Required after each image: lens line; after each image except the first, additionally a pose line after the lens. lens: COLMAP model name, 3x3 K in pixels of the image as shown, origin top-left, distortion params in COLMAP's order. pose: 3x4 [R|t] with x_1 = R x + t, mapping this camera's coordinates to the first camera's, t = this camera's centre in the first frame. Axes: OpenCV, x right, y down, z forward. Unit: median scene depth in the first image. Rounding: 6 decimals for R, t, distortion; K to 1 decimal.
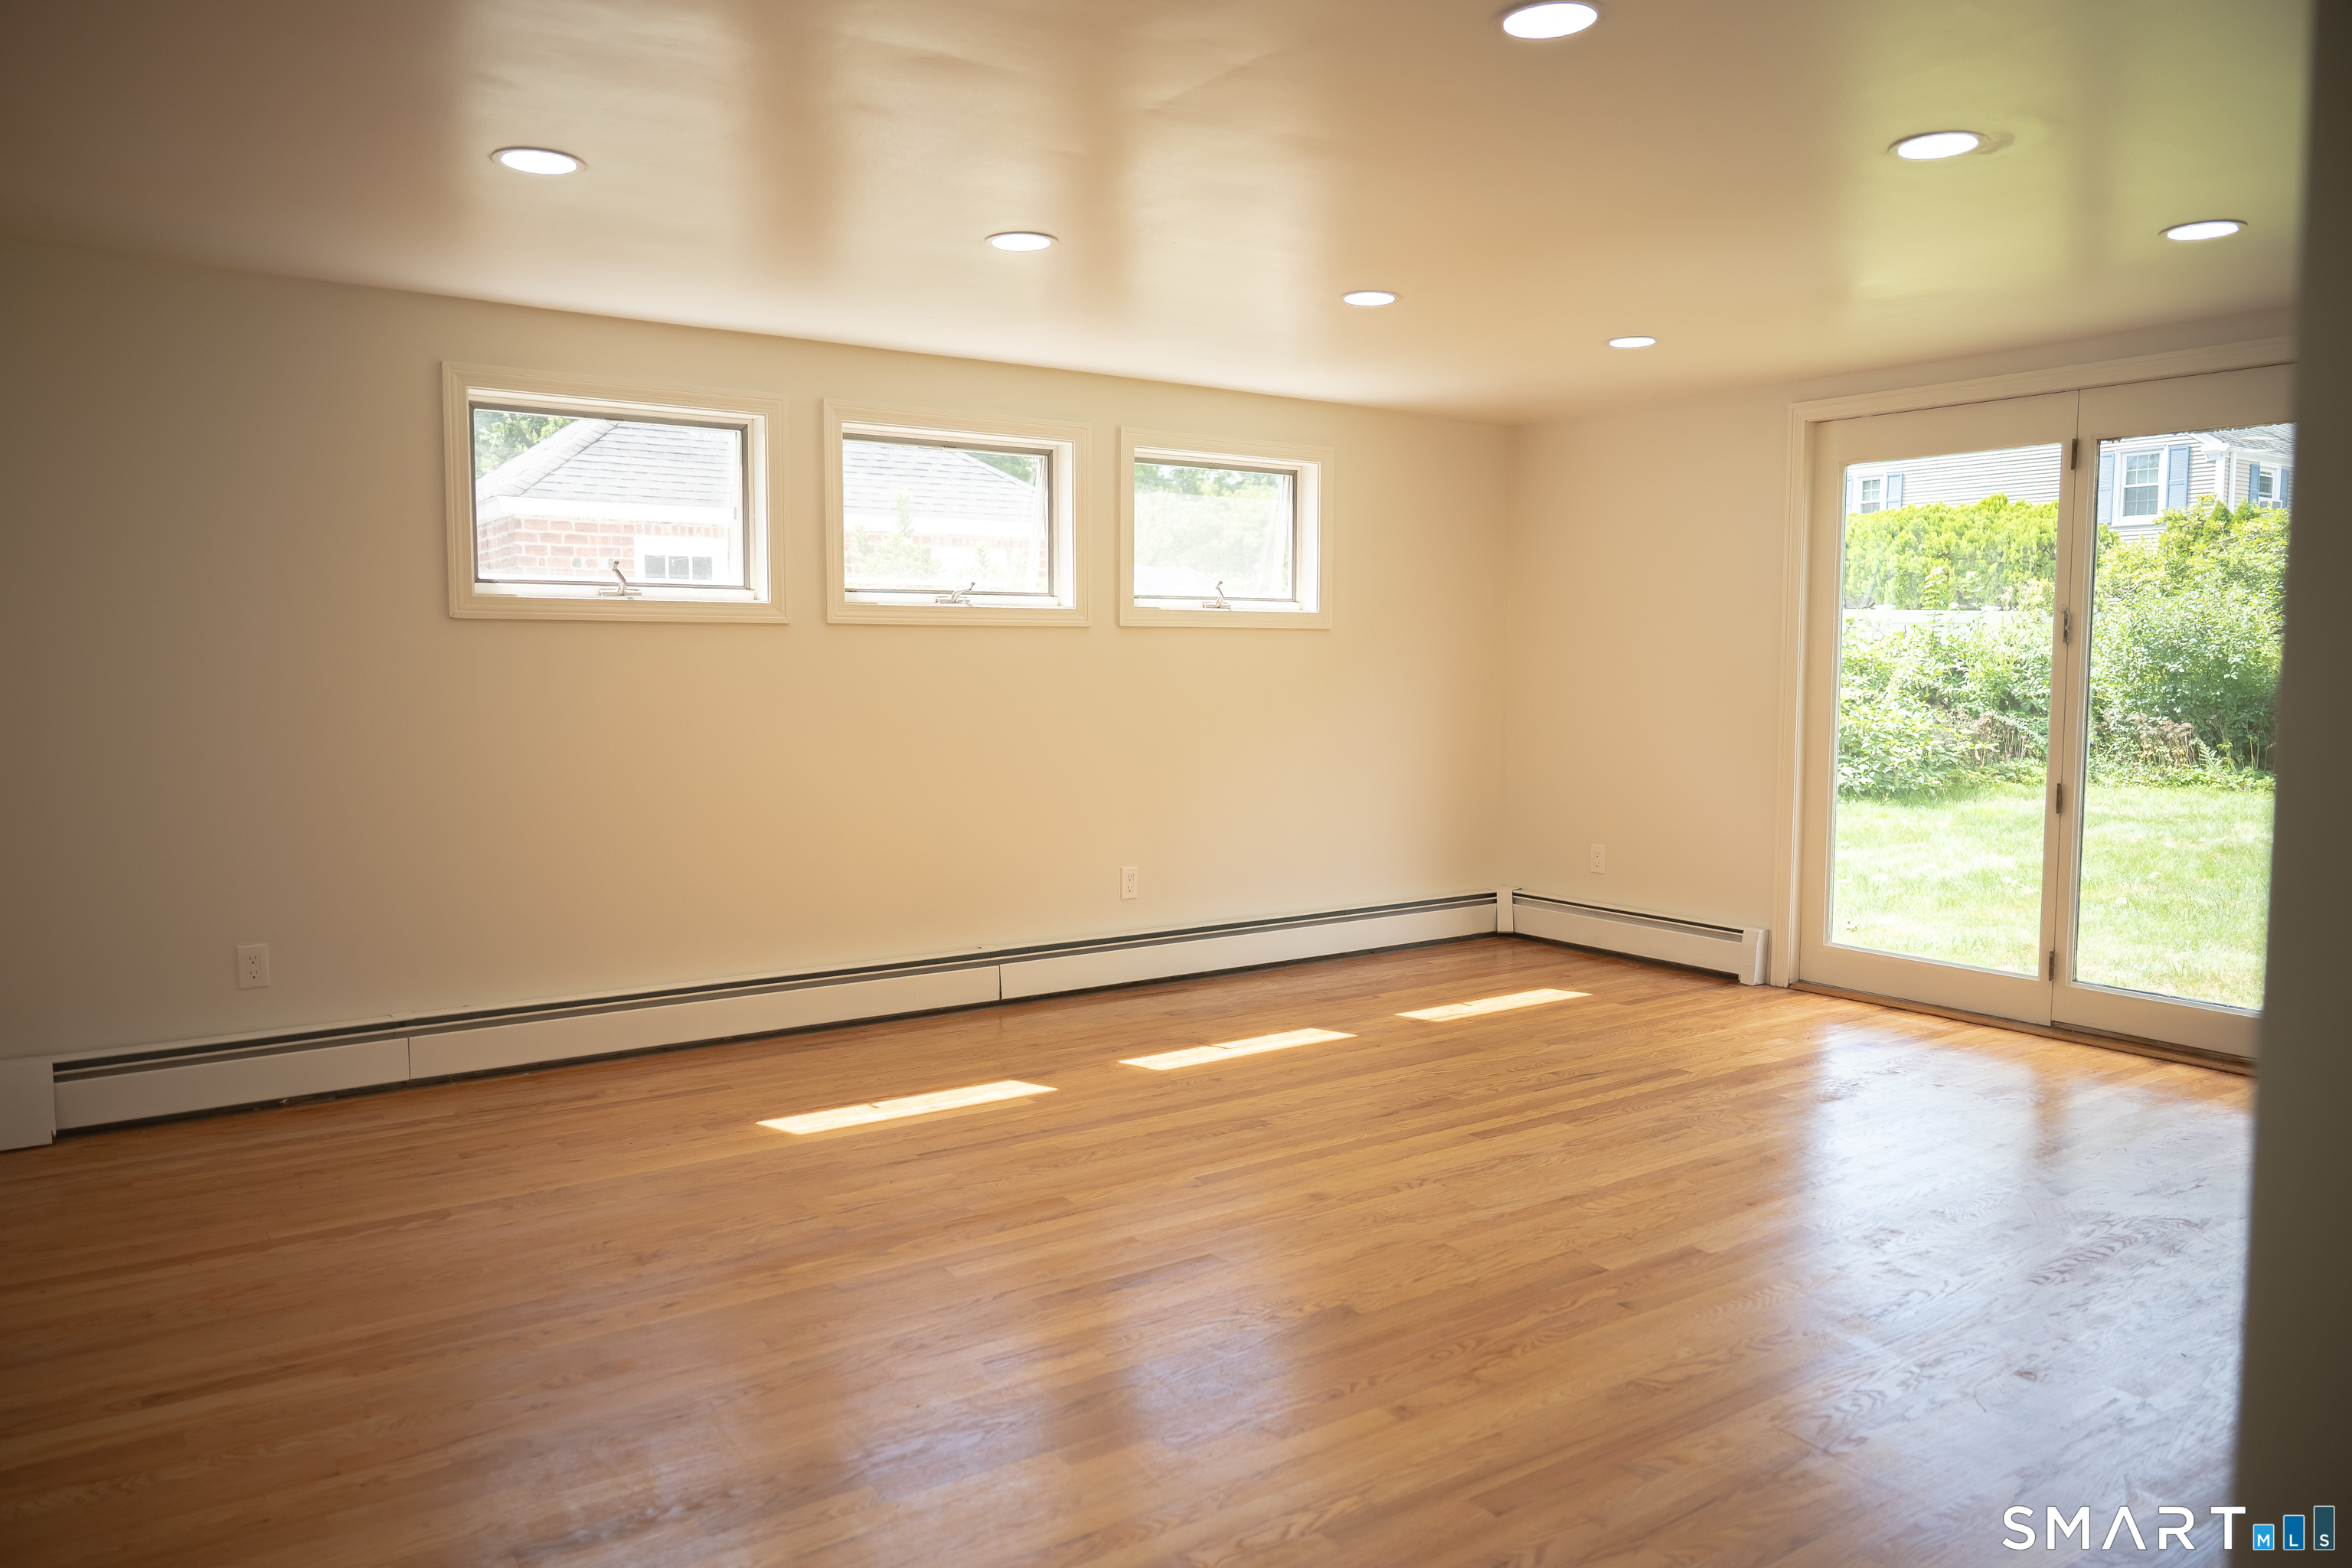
lens RADIAL K [[1649.1, 0, 1180.4], [0, 1649.1, 780.9], [0, 0, 1]] dist [-0.002564, 0.000843]
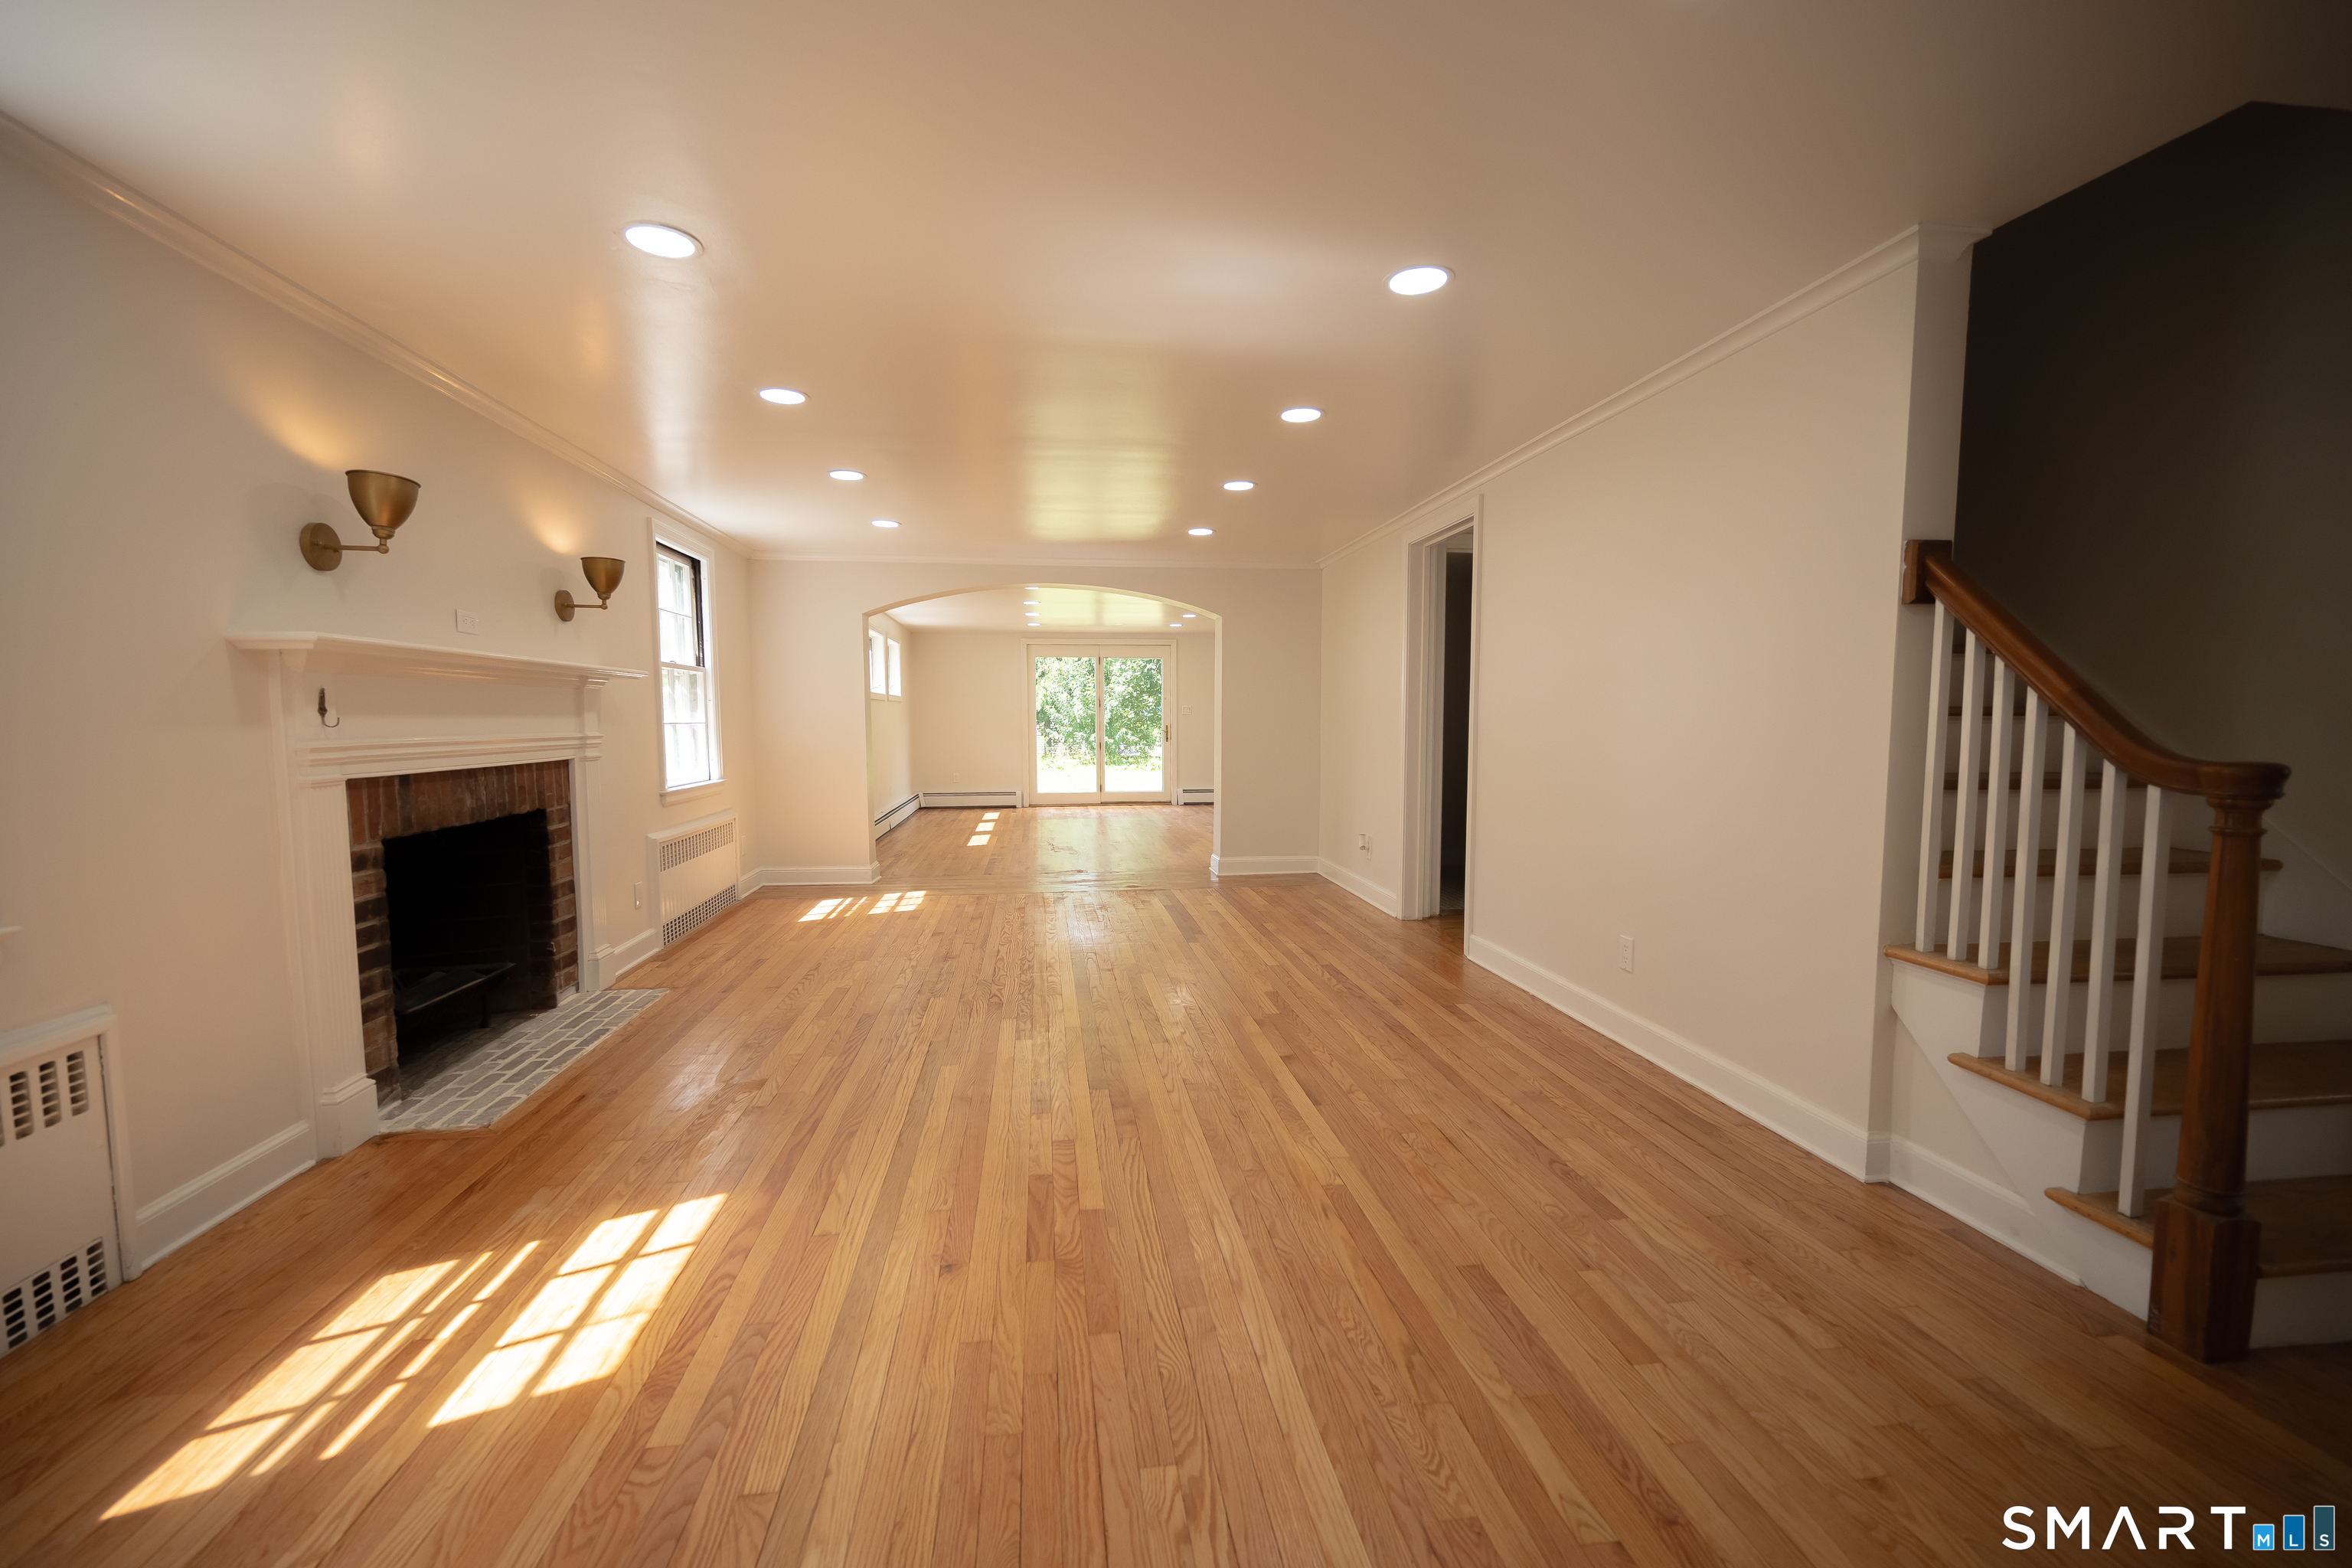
lens RADIAL K [[976.8, 0, 1171.4], [0, 976.8, 784.7], [0, 0, 1]] dist [-0.003821, -0.000139]
pose [[0.451973, -0.068981, 0.889360, -1.950729], [0.077886, 0.996250, 0.037689, 0.037618], [-0.888625, 0.052234, 0.455651, -0.297440]]
